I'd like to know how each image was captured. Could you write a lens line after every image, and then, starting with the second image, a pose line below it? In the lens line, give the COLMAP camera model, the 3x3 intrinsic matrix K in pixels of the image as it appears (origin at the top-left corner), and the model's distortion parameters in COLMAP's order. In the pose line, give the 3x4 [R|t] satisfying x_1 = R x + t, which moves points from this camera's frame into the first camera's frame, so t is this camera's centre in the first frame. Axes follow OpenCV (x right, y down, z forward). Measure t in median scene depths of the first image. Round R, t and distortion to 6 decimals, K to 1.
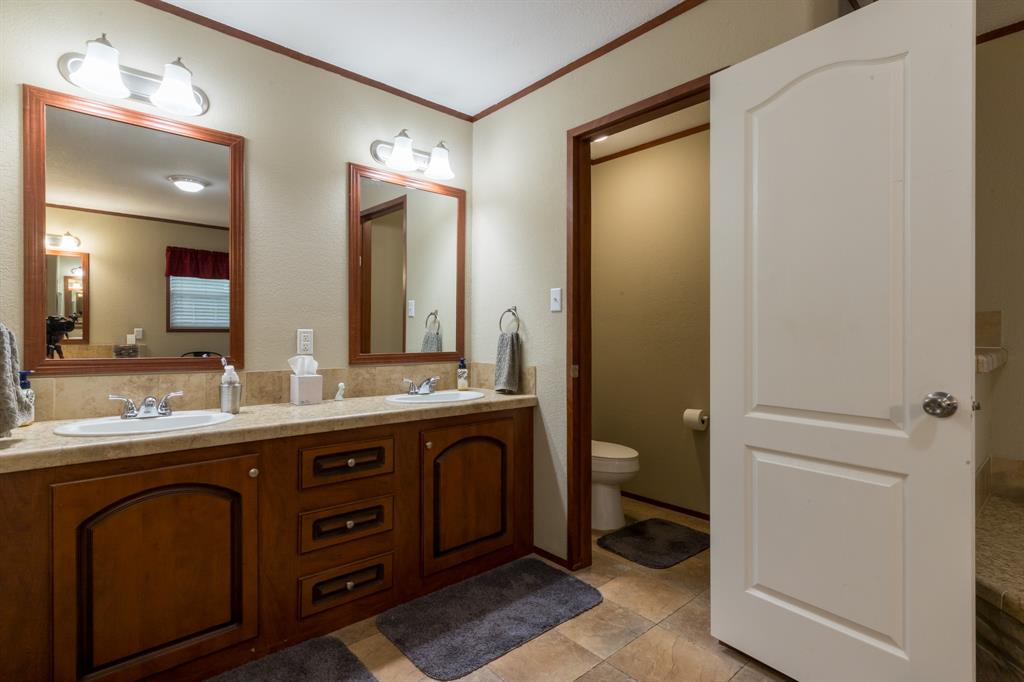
lens RADIAL K [[498.3, 0, 510.9], [0, 498.3, 333.4], [0, 0, 1]] dist [-0.000676, 0.000629]
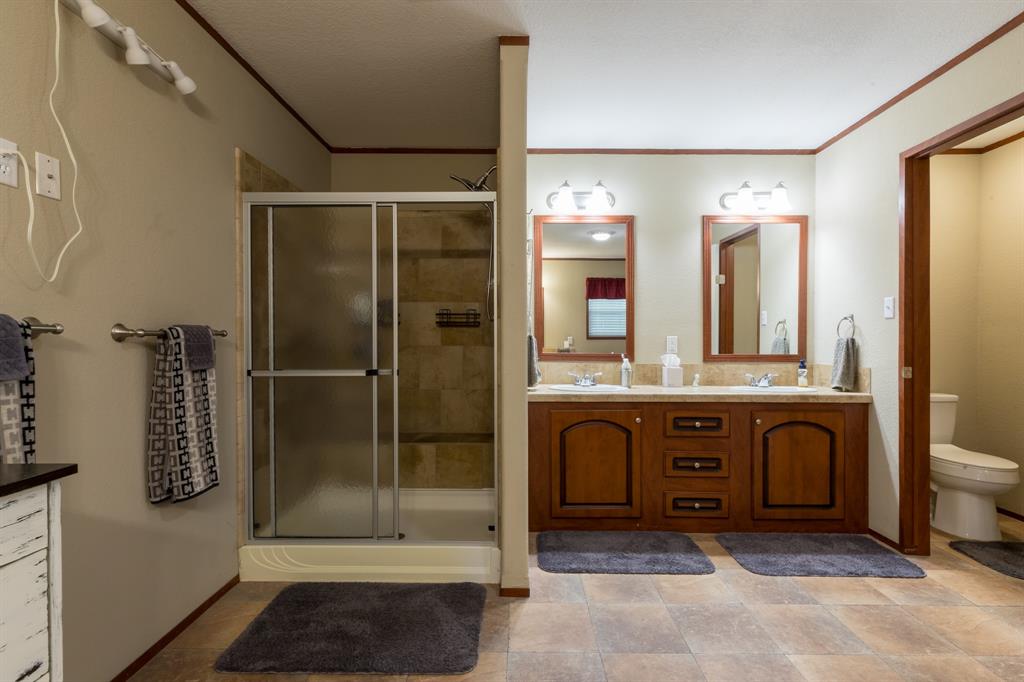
lens RADIAL K [[498.3, 0, 513.7], [0, 498.3, 345.6], [0, 0, 1]] dist [-0.000676, 0.000629]
pose [[0.739305, 0.003952, -0.673359, 0.234209], [0.002594, 0.999959, 0.008717, 0.005083], [0.673365, -0.008192, 0.739265, -0.405067]]
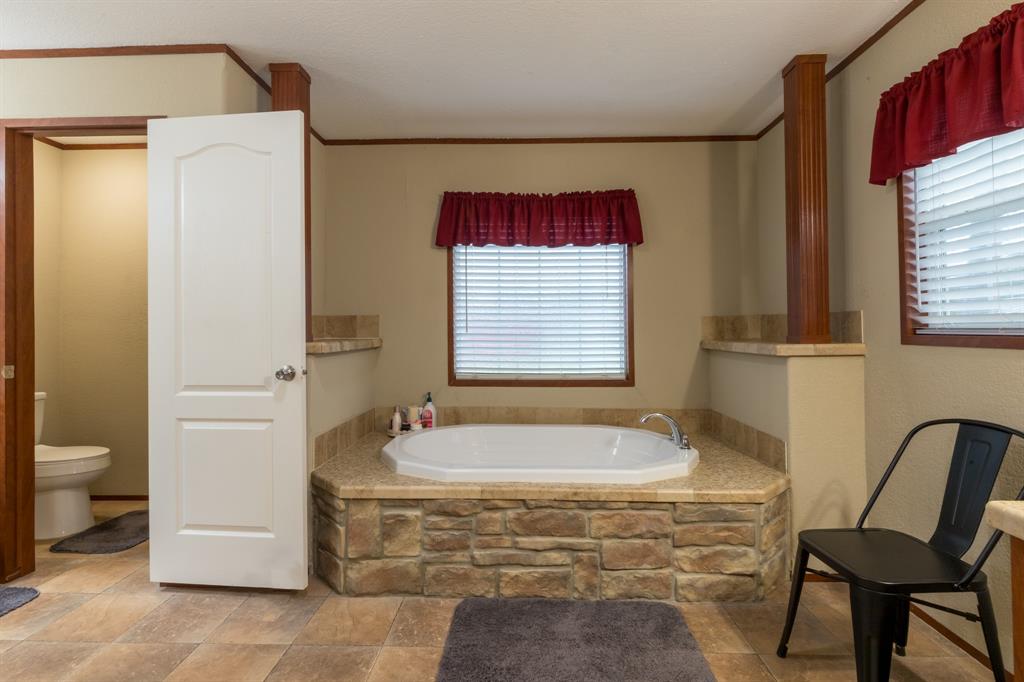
lens RADIAL K [[498.3, 0, 509.2], [0, 498.3, 326.2], [0, 0, 1]] dist [-0.000676, 0.000629]
pose [[0.685190, 0.000358, 0.728364, 0.093591], [0.010180, 0.999898, -0.010068, 0.007420], [-0.728293, 0.014313, 0.685116, -0.369615]]
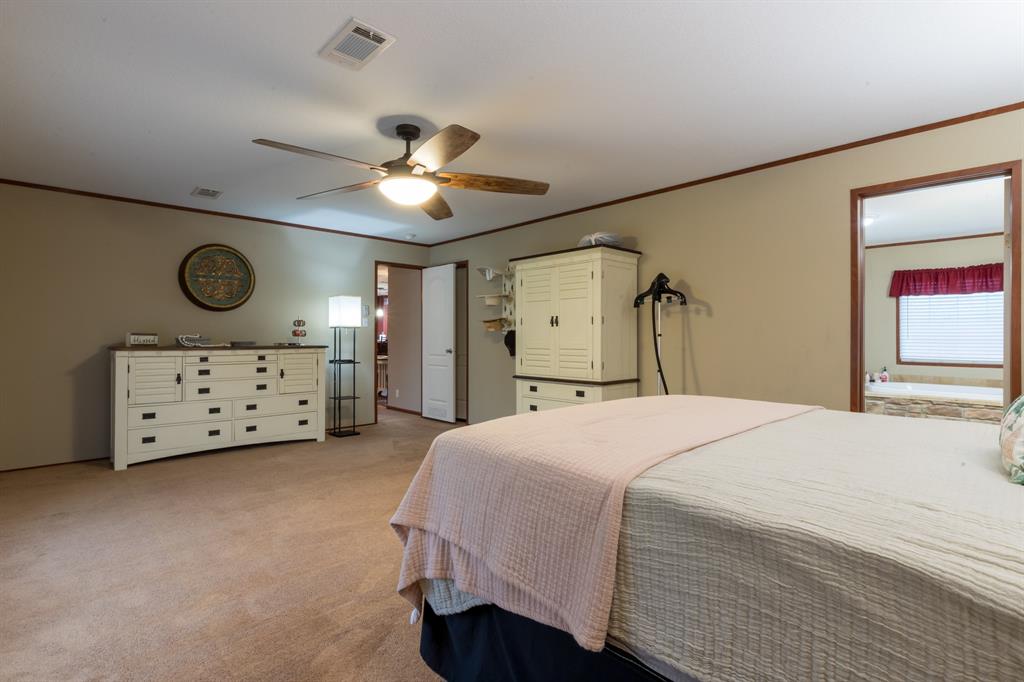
lens RADIAL K [[498.3, 0, 517.2], [0, 498.3, 339.9], [0, 0, 1]] dist [-0.000676, 0.000629]
pose [[0.999167, -0.005146, 0.040483, -1.406329], [0.005145, 0.999987, 0.000126, 0.006478], [-0.040483, 0.000082, 0.999180, -2.189995]]
